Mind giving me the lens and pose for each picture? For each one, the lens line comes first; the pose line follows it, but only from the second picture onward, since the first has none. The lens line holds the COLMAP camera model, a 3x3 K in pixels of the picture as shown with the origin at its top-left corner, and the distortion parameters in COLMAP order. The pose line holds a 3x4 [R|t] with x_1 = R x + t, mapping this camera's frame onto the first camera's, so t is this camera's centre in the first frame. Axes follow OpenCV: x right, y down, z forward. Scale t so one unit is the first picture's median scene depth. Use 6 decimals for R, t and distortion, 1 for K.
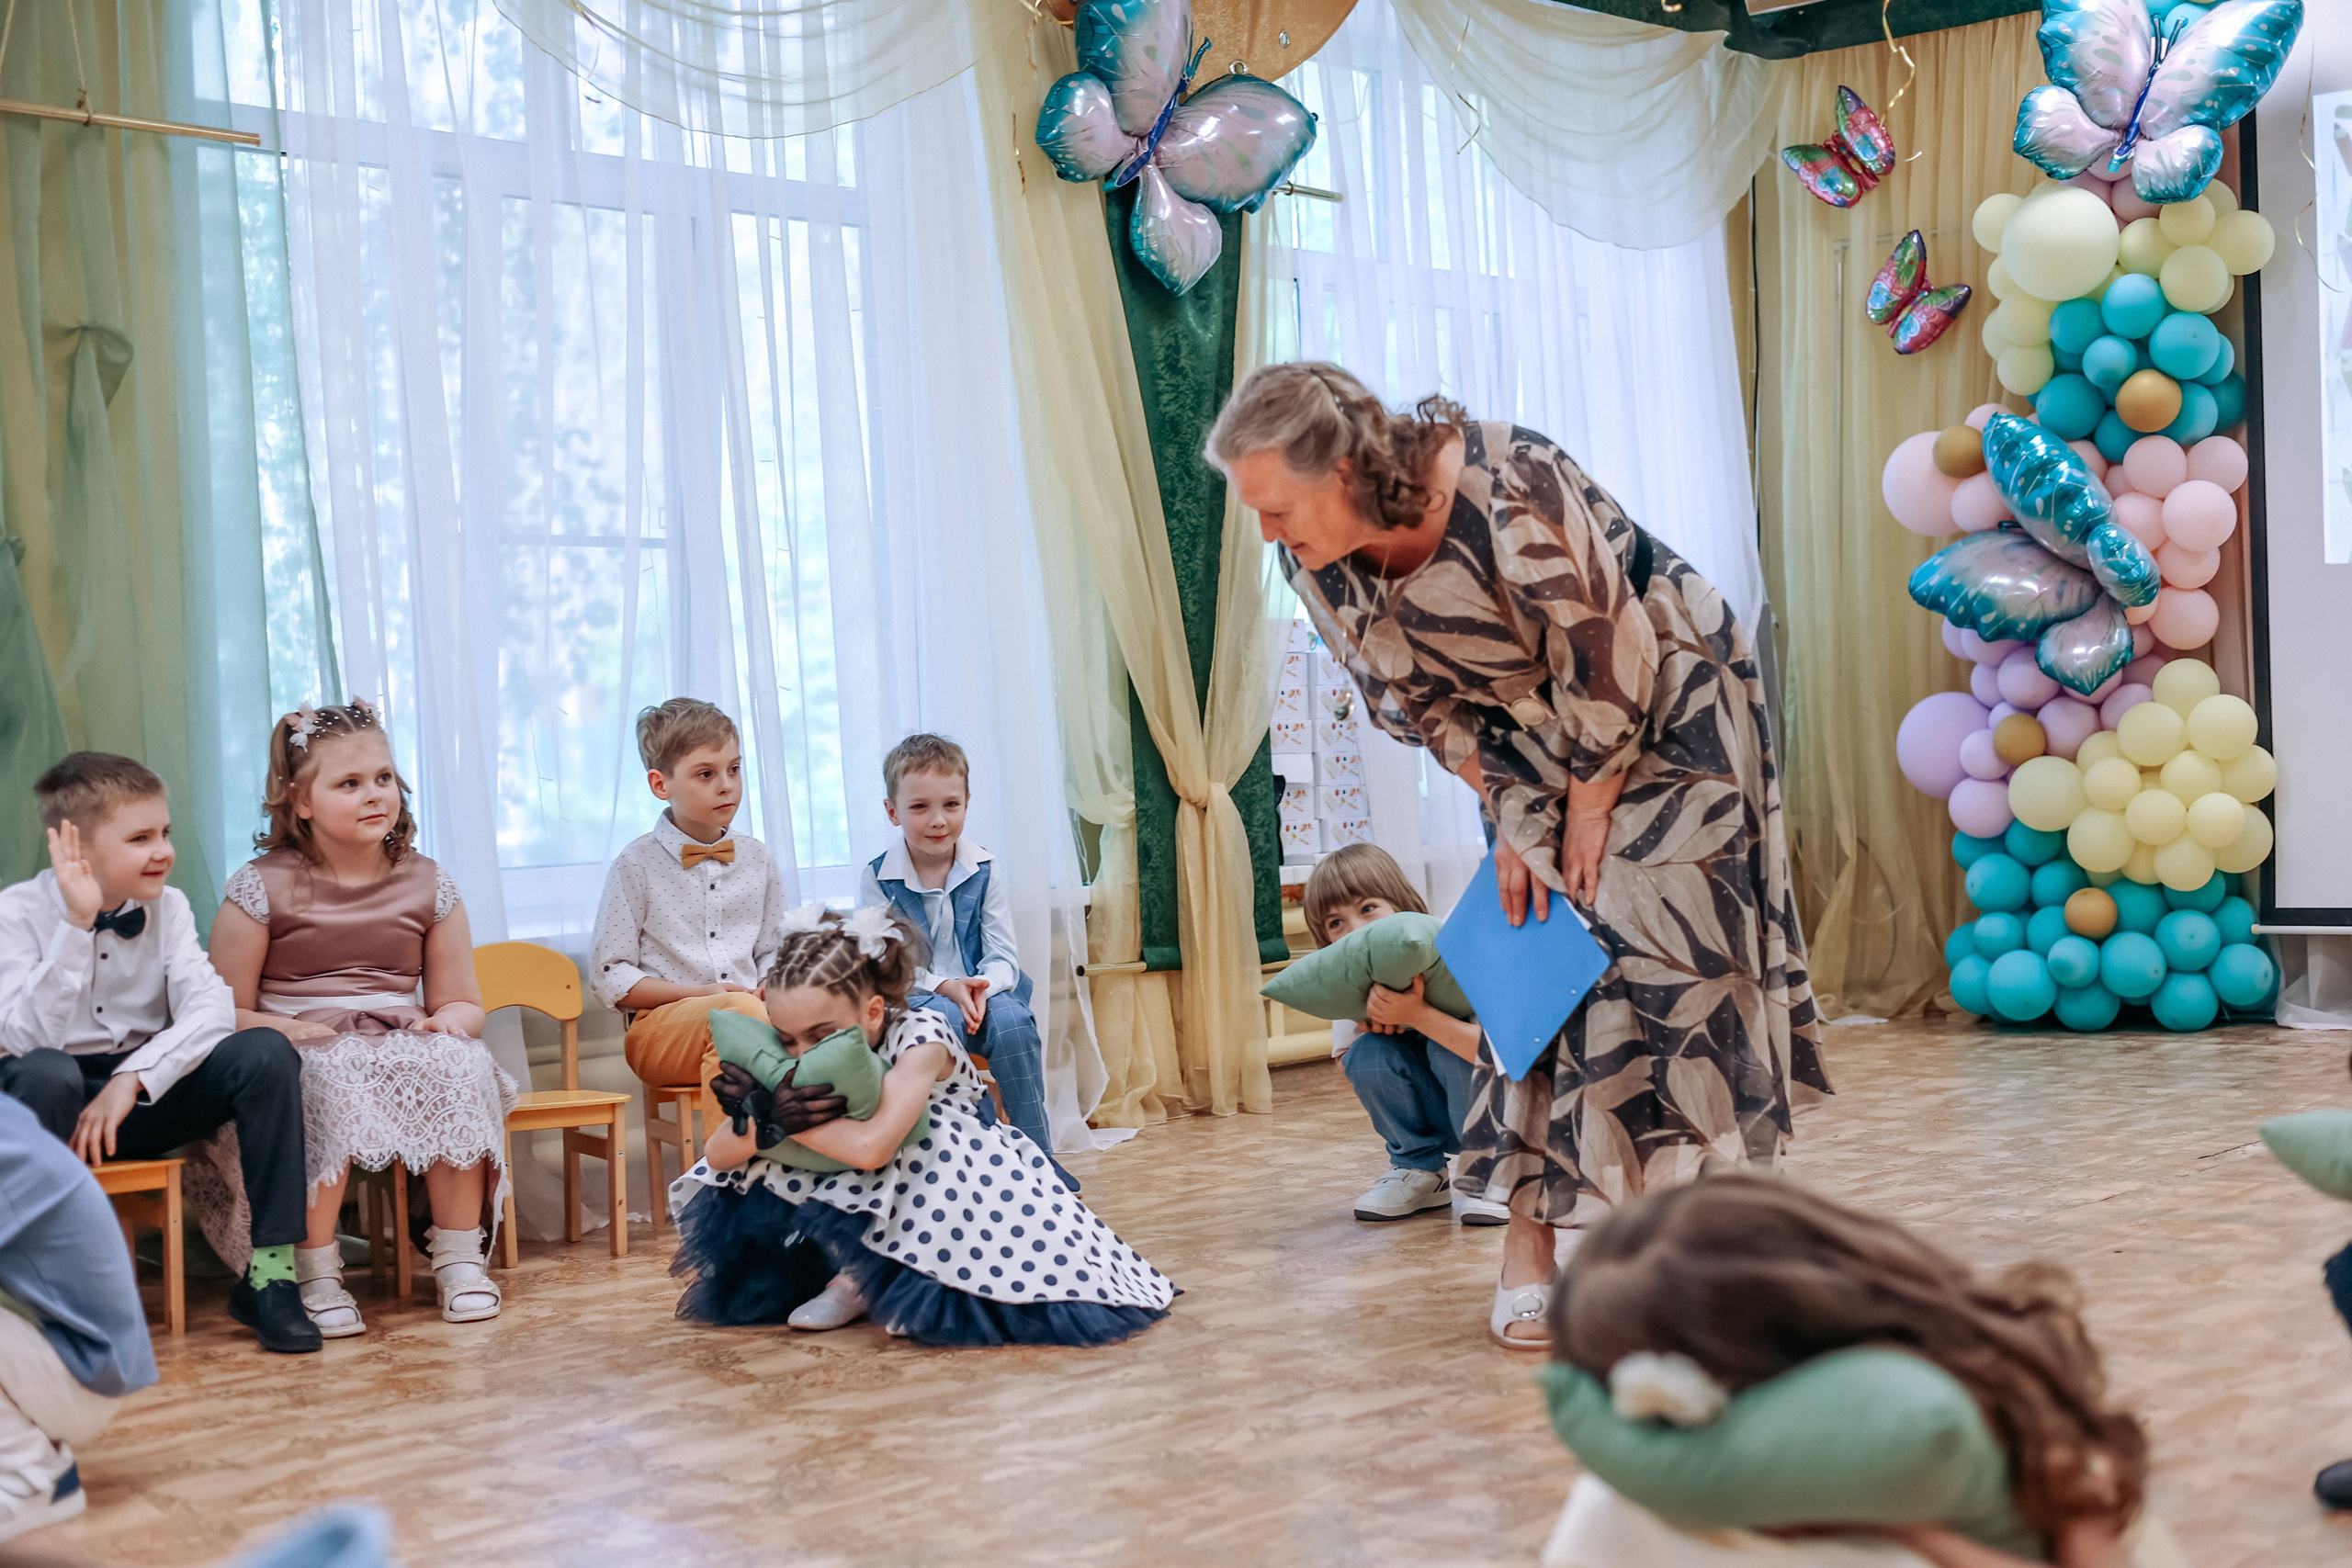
lens RADIAL K [[3232.0, 0, 1176.0], [0, 3232.0, 784.0], [0, 0, 1]] dist [0.021788, -0.157819]
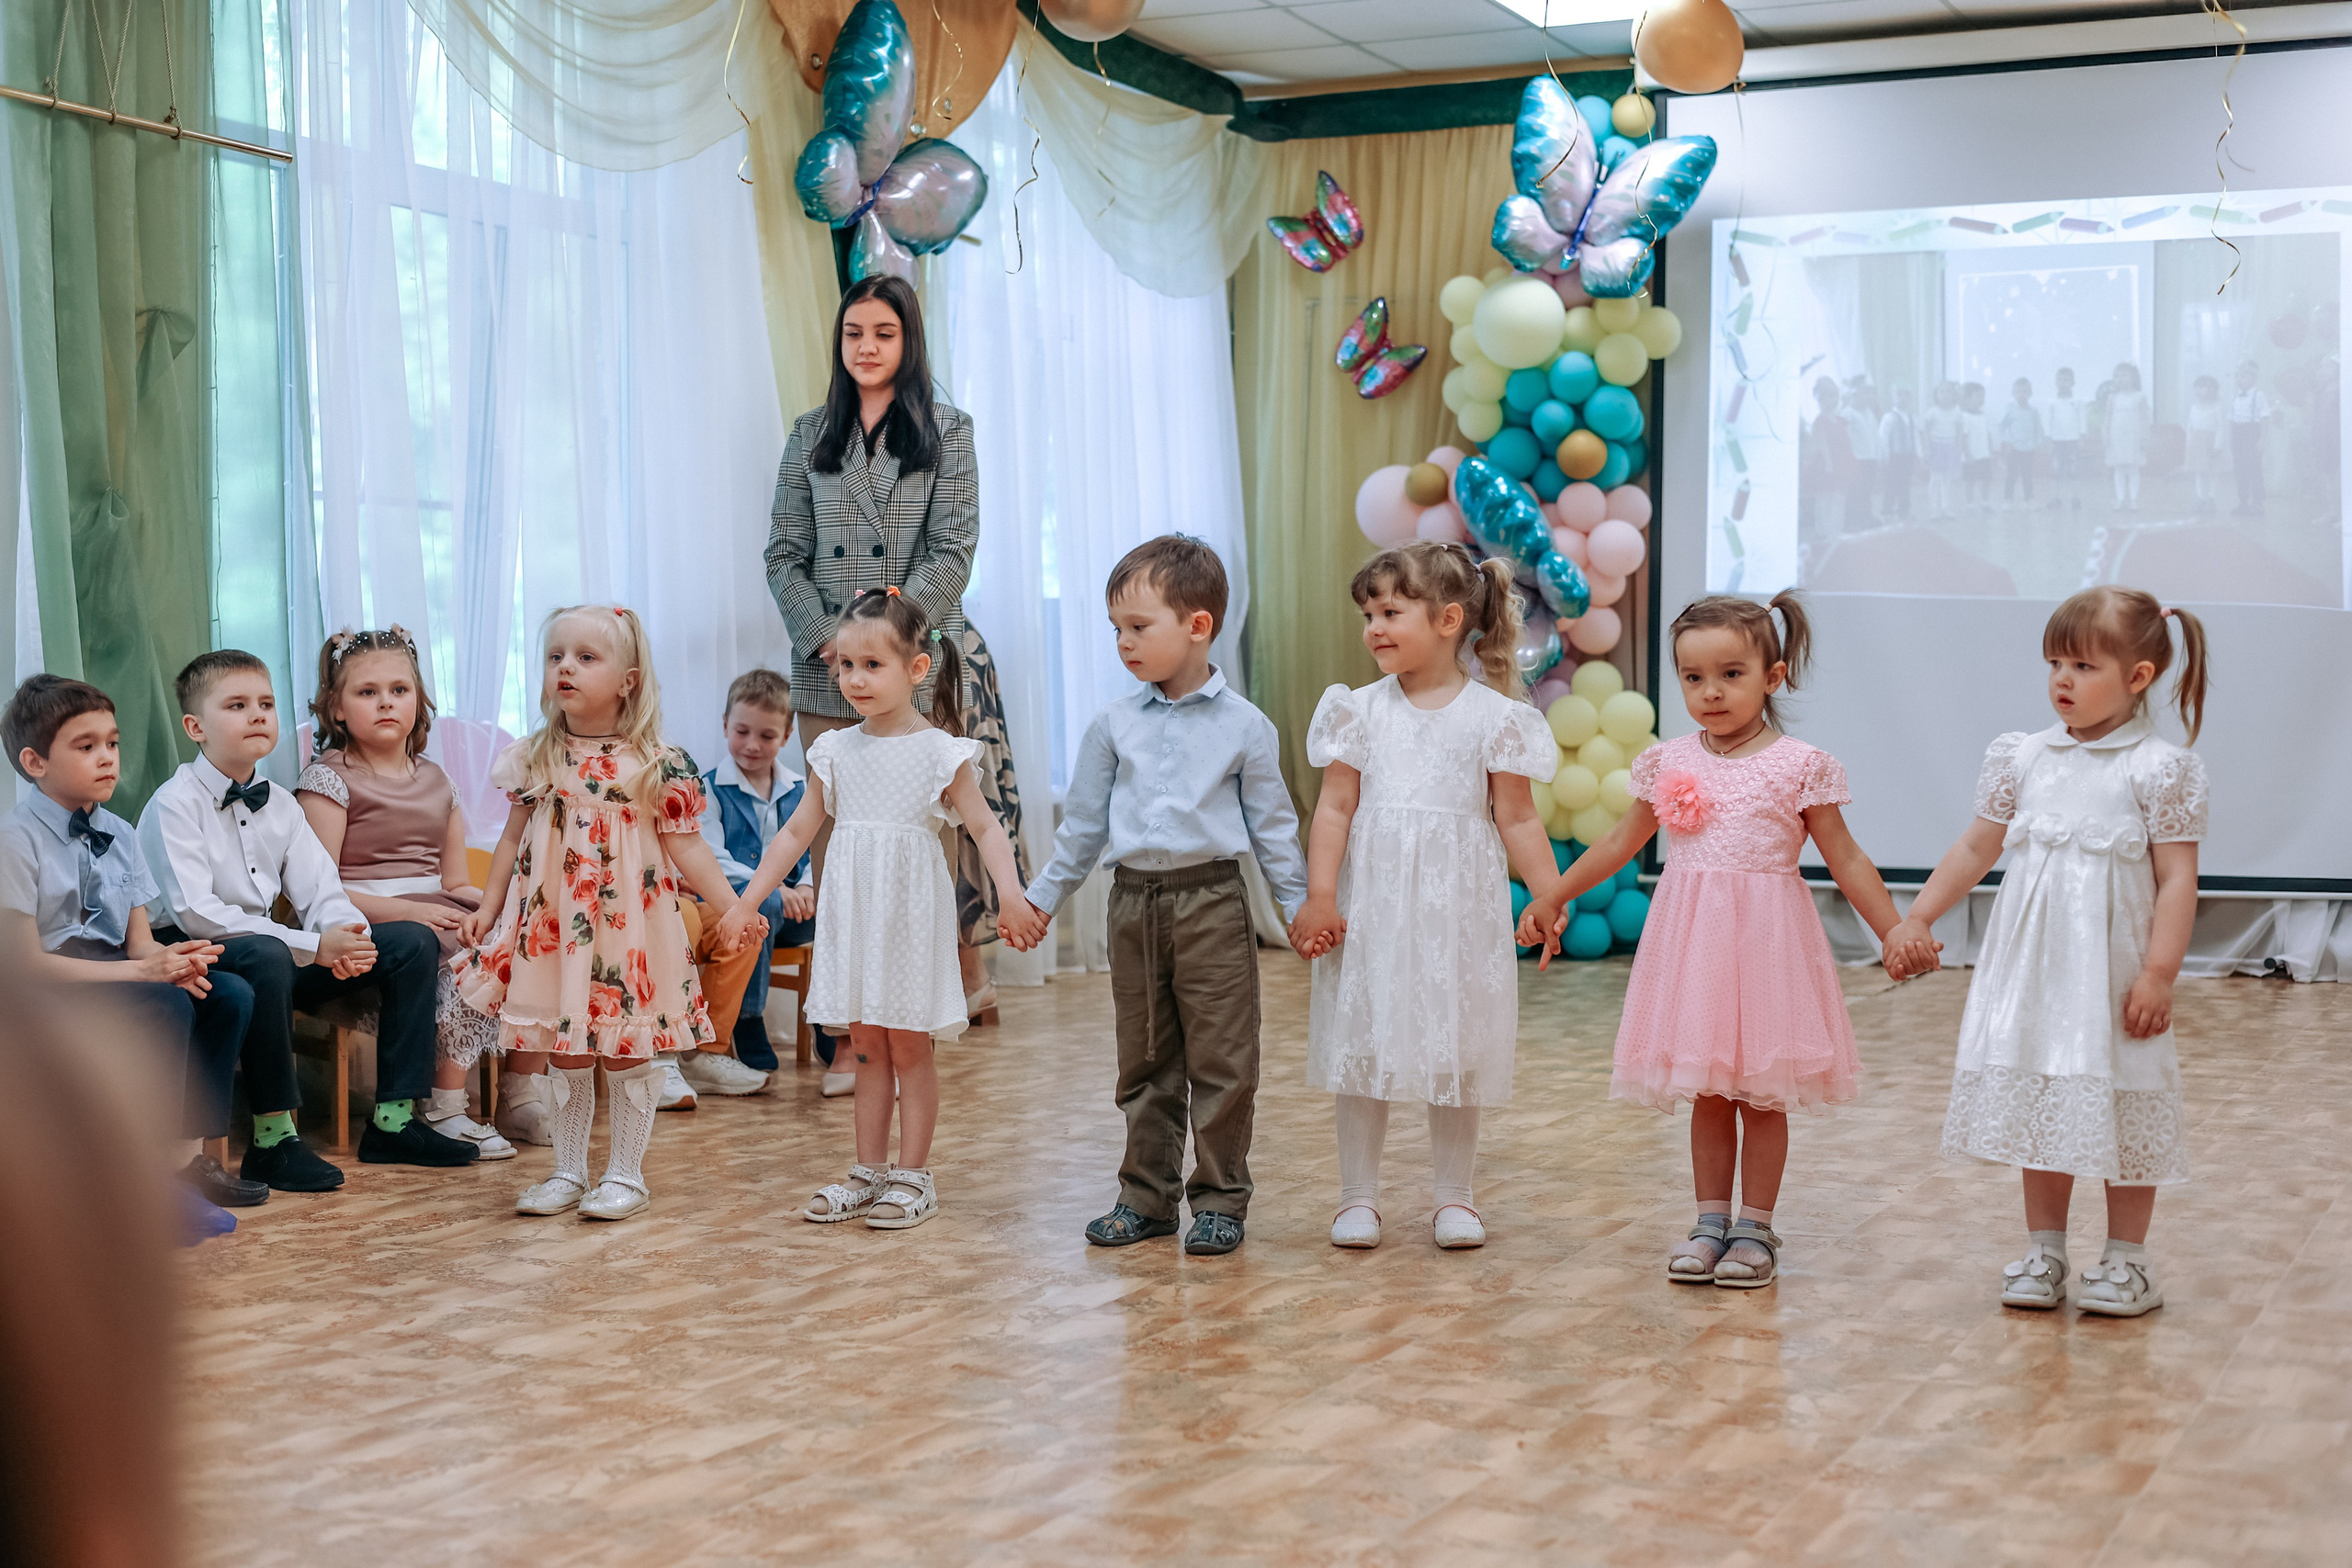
lens RADIAL K [[3232.0, 0, 1176.0], [0, 3232.0, 784.0], [0, 0, 1]] dist [0.021788, -0.157819]
pose [[0.962061, 0.037682, 0.270220, -0.183017], [-0.039850, 0.999202, 0.002541, 0.011988], [-0.269908, -0.013213, 0.962795, -0.162025]]
